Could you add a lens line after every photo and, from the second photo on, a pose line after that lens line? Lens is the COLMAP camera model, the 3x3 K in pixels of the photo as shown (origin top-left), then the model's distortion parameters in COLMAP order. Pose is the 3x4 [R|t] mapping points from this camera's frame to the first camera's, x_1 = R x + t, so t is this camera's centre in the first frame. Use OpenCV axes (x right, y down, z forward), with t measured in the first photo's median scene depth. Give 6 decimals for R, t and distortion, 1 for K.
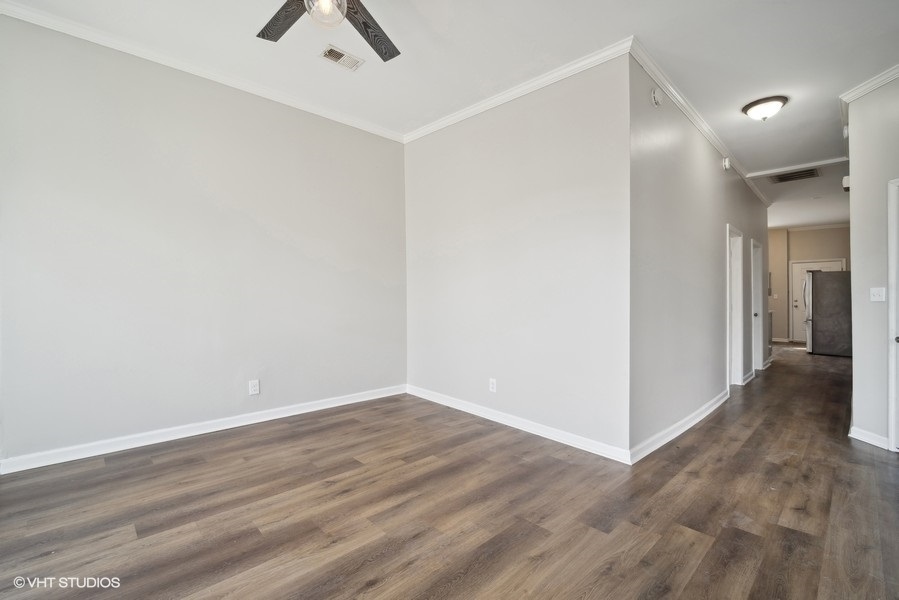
lens RADIAL K [[397.3, 0, 444.2], [0, 397.3, 298.6], [0, 0, 1]] dist [-0.013083, 0.003424]
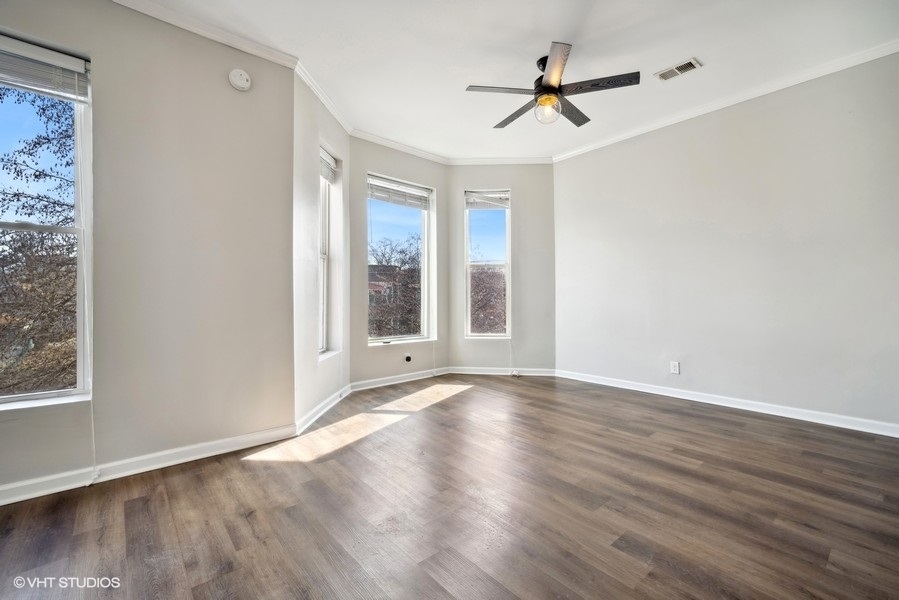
lens RADIAL K [[397.3, 0, 449.0], [0, 397.3, 306.3], [0, 0, 1]] dist [-0.013083, 0.003424]
pose [[-0.064784, 0.021720, -0.997663, 1.004773], [0.001314, 0.999764, 0.021681, 0.011380], [0.997898, 0.000094, -0.064797, 0.506493]]
